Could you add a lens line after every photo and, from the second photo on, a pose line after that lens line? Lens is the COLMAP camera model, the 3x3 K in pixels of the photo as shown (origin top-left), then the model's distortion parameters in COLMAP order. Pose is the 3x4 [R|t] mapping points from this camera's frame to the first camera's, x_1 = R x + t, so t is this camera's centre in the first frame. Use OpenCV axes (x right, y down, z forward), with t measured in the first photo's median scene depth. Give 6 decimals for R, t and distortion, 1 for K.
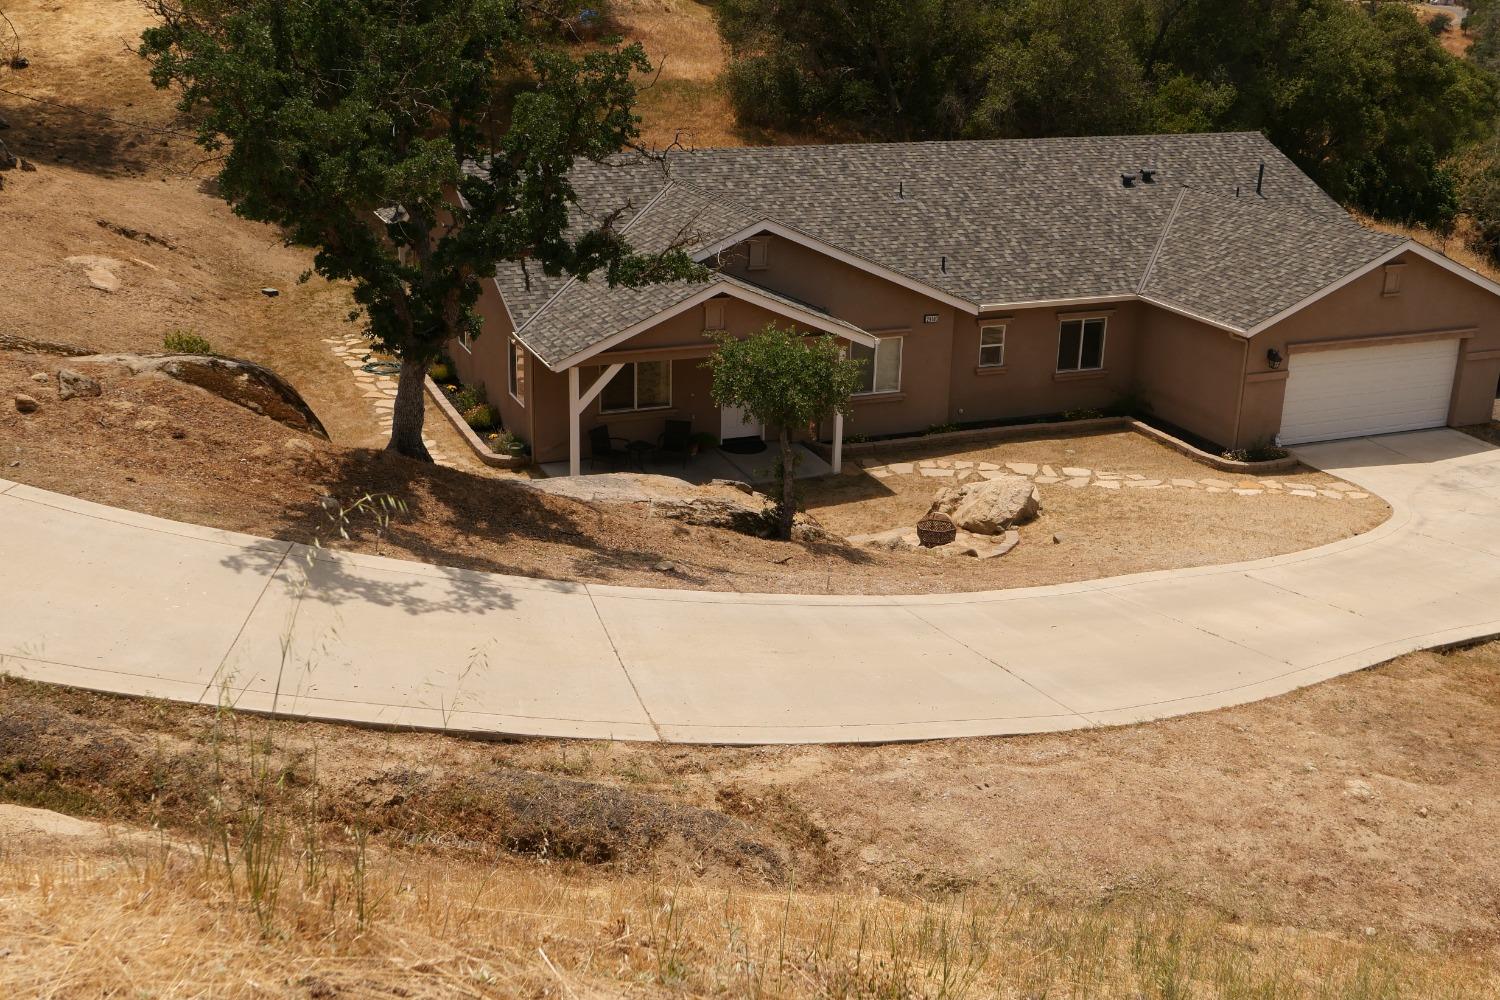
lens RADIAL K [[1682.5, 0, 748.8], [0, 1682.5, 499.2], [0, 0, 1]] dist [-0.001696, 0.000000]
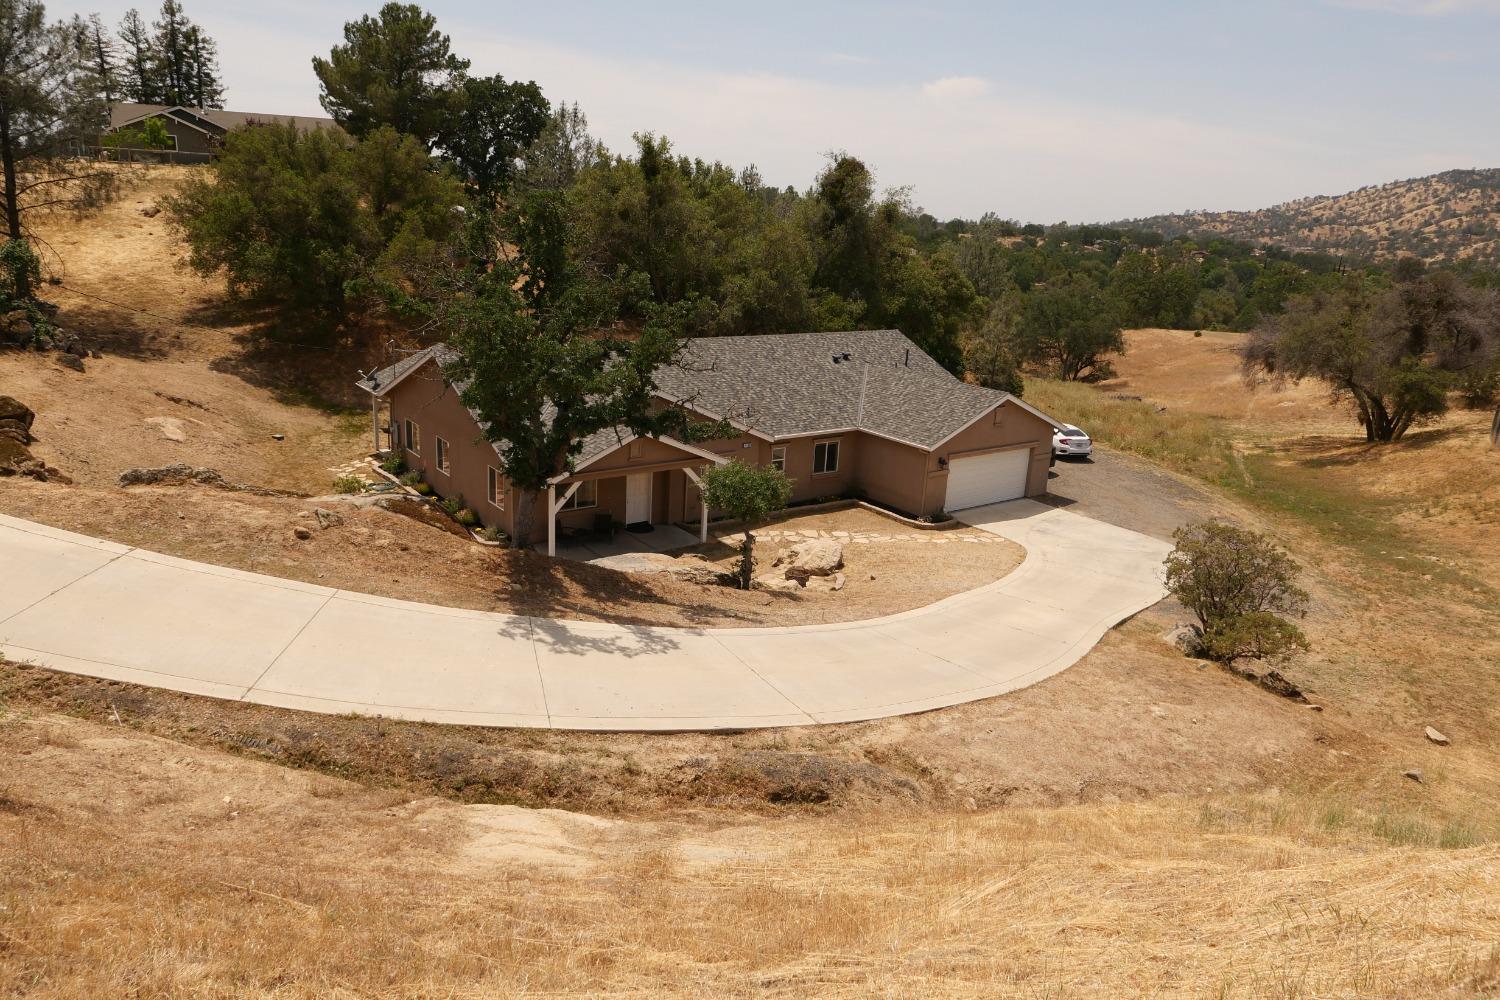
lens RADIAL K [[1051.3, 0, 750.6], [0, 1051.3, 500.9], [0, 0, 1]] dist [-0.029309, 0.000948]
pose [[0.966310, -0.042328, 0.253876, -0.173778], [0.052483, 0.998065, -0.033356, -0.020769], [-0.251973, 0.045556, 0.966661, 0.003903]]
